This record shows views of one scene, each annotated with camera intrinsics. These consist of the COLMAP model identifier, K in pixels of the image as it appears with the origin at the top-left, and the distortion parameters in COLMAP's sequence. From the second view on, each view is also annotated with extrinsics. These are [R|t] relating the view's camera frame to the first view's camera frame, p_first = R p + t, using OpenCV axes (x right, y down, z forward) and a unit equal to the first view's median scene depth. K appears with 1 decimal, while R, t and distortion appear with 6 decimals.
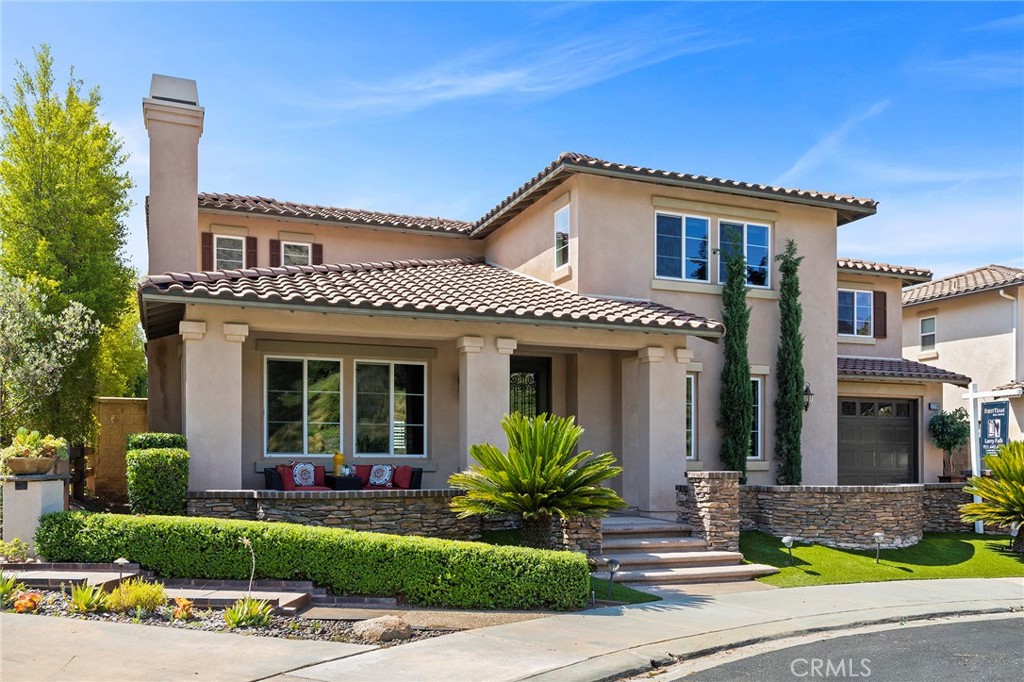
lens RADIAL K [[869.2, 0, 512.0], [0, 869.2, 341.0], [0, 0, 1]] dist [0.015365, 0.011251]
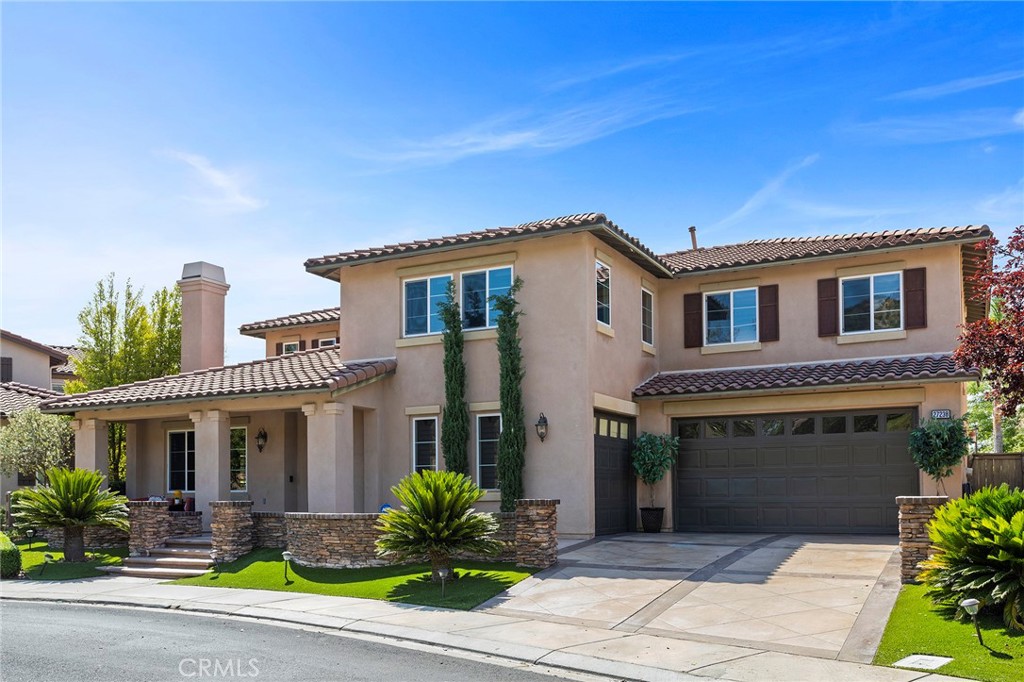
lens RADIAL K [[883.7, 0, 512.0], [0, 883.7, 341.0], [0, 0, 1]] dist [0.002917, 0.014077]
pose [[0.651663, -0.135073, -0.746385, 1.147207], [0.112162, 0.990359, -0.081296, 0.046446], [0.750170, -0.030739, 0.660530, 0.312170]]
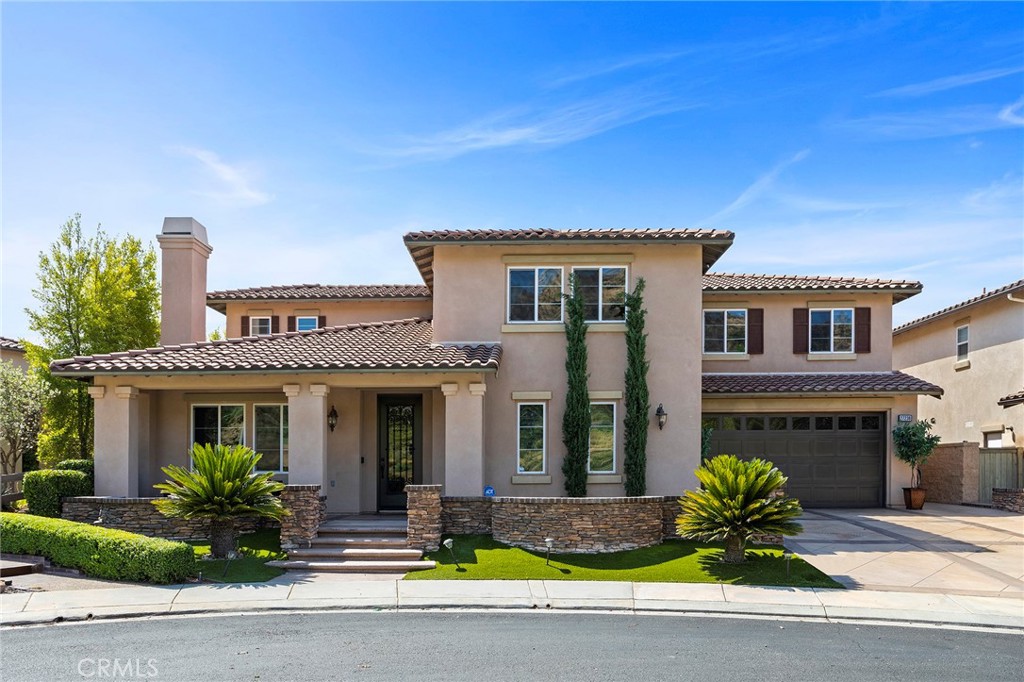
lens RADIAL K [[729.2, 0, 508.0], [0, 729.2, 372.1], [0, 0, 1]] dist [-0.002967, 0.006029]
pose [[0.918426, -0.057601, -0.391377, 0.550361], [0.058418, 0.998244, -0.009829, 0.004993], [0.391255, -0.013837, 0.920178, 0.069988]]
